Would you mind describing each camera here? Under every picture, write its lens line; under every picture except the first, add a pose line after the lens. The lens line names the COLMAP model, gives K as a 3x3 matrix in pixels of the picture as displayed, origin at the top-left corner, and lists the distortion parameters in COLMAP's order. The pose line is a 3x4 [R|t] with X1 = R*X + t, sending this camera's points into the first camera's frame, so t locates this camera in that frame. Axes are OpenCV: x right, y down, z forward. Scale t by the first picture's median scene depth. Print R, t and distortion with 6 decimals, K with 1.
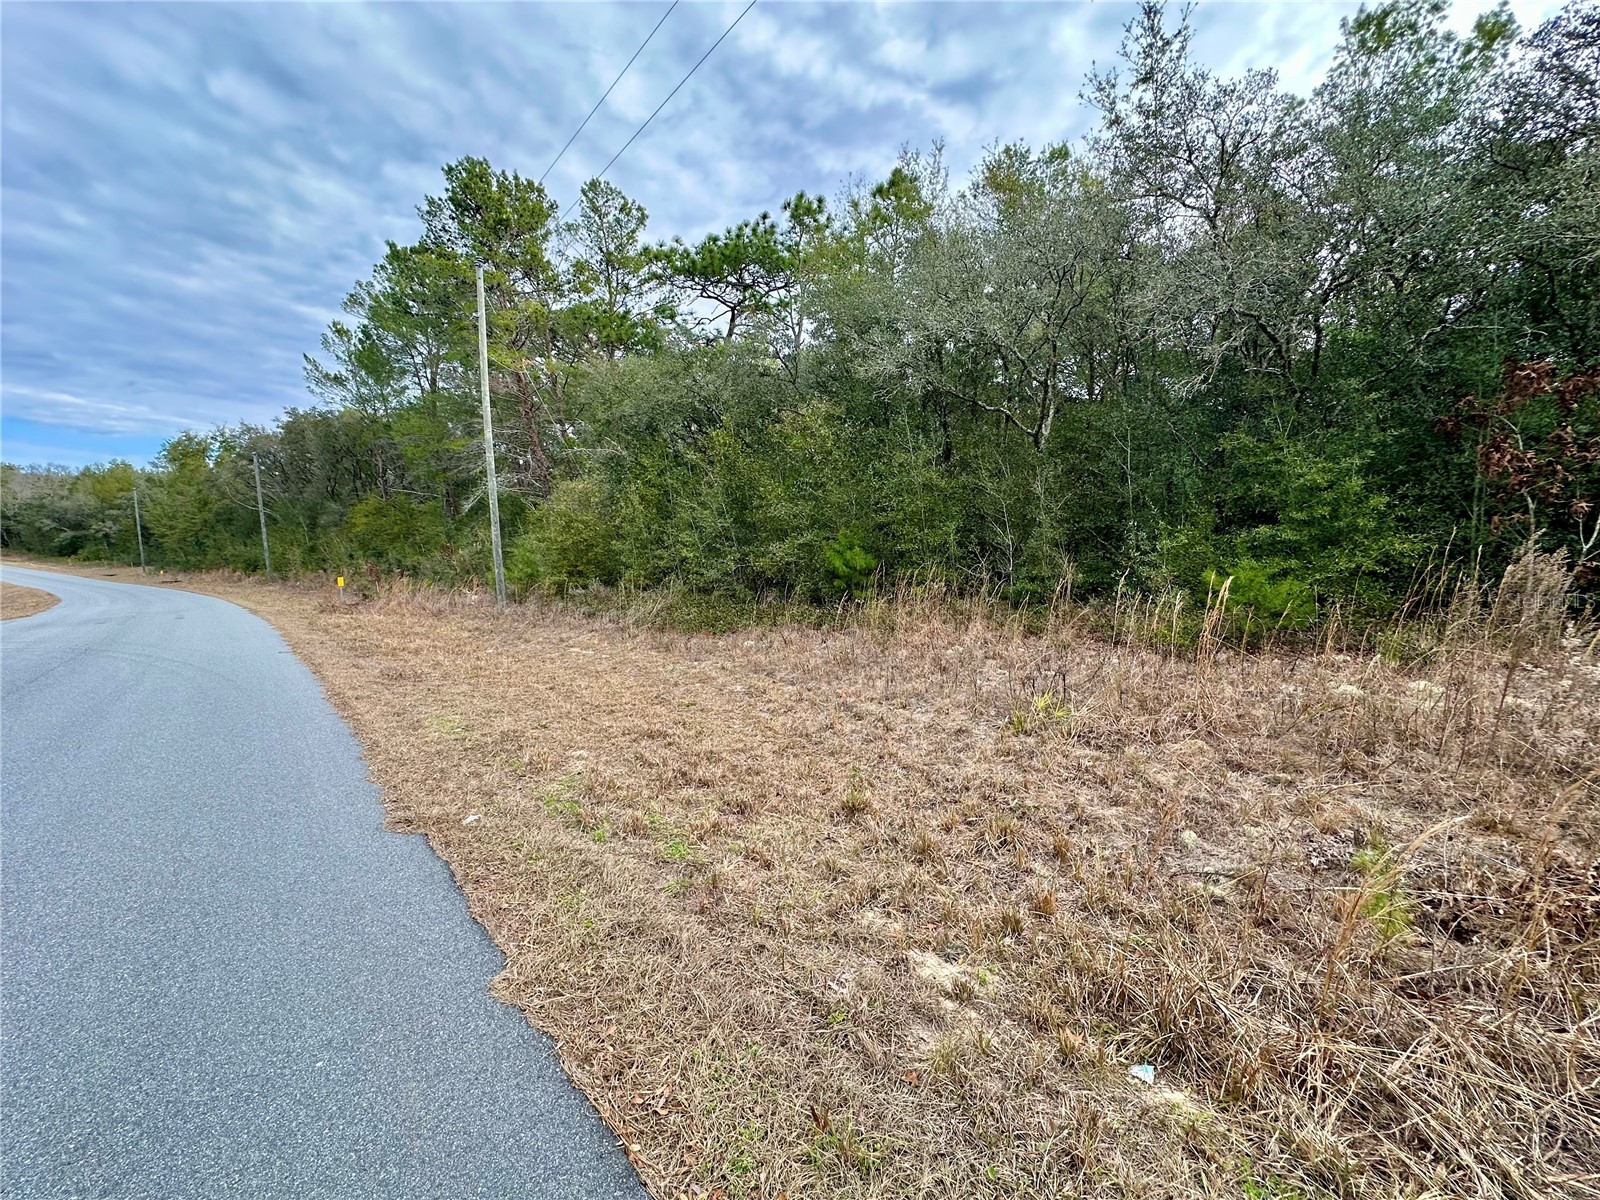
lens RADIAL K [[639.2, 0, 800.0], [0, 639.2, 600.0], [0, 0, 1]] dist [-0.002247, 0.000052]
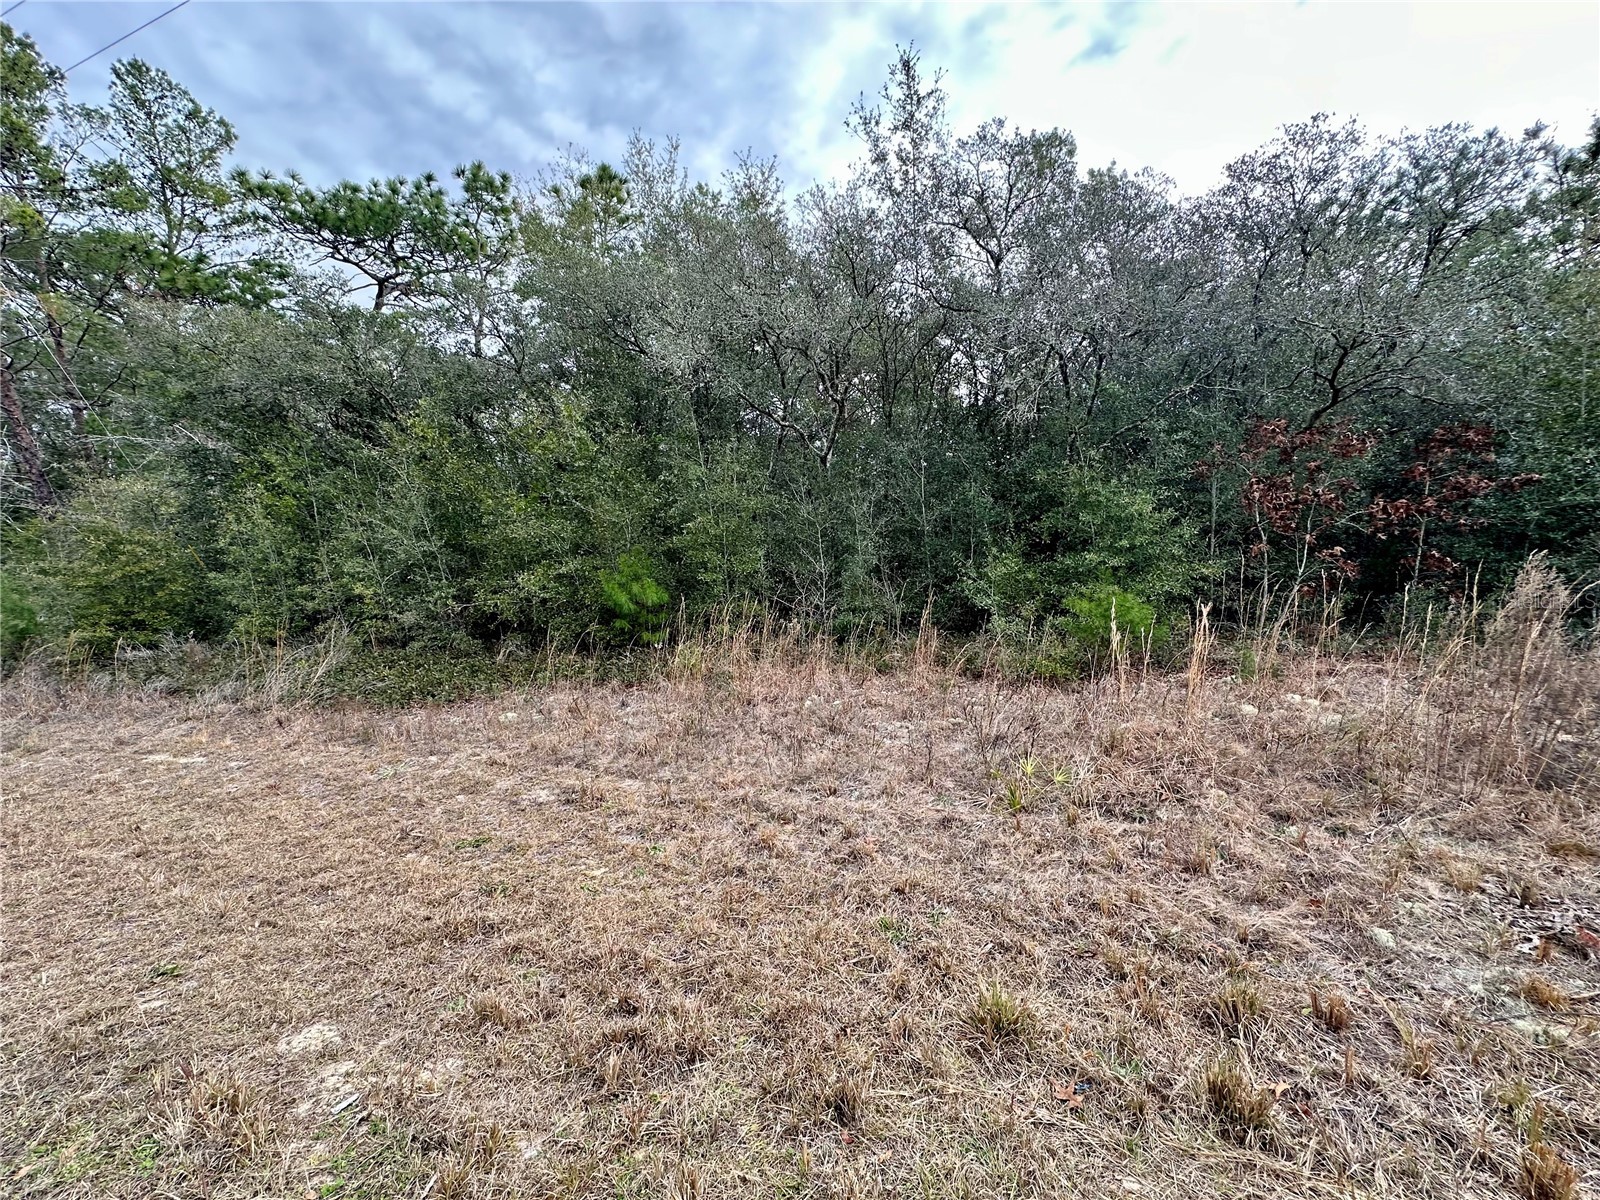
lens RADIAL K [[637.8, 0, 800.0], [0, 637.8, 600.0], [0, 0, 1]] dist [-0.002983, 0.000560]
pose [[0.872912, -0.026358, 0.487165, -0.053596], [0.050247, 0.998087, -0.036031, -0.007027], [-0.485284, 0.055930, 0.872566, 0.089160]]
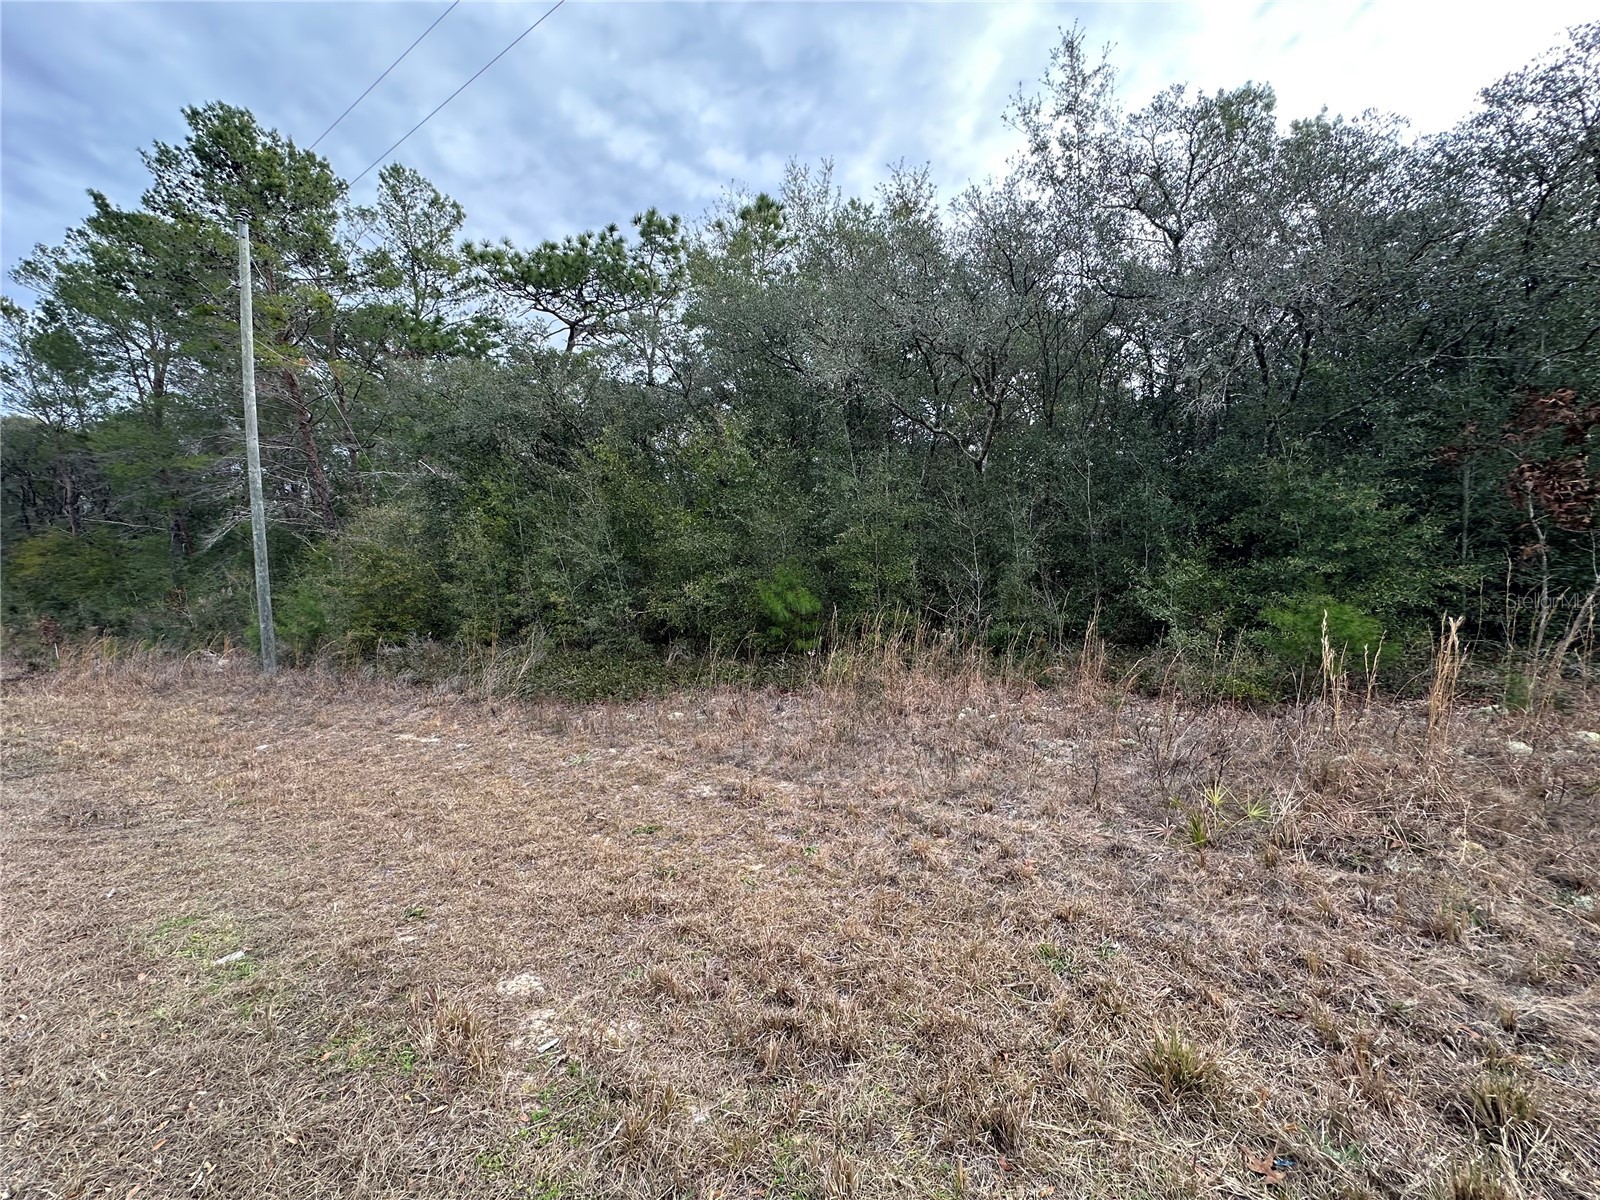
lens RADIAL K [[639.2, 0, 800.0], [0, 639.2, 600.0], [0, 0, 1]] dist [-0.002247, 0.000052]
pose [[0.962165, -0.016782, 0.271950, -0.055199], [0.034263, 0.997631, -0.059658, -0.007081], [-0.270305, 0.066719, 0.960460, 0.087417]]
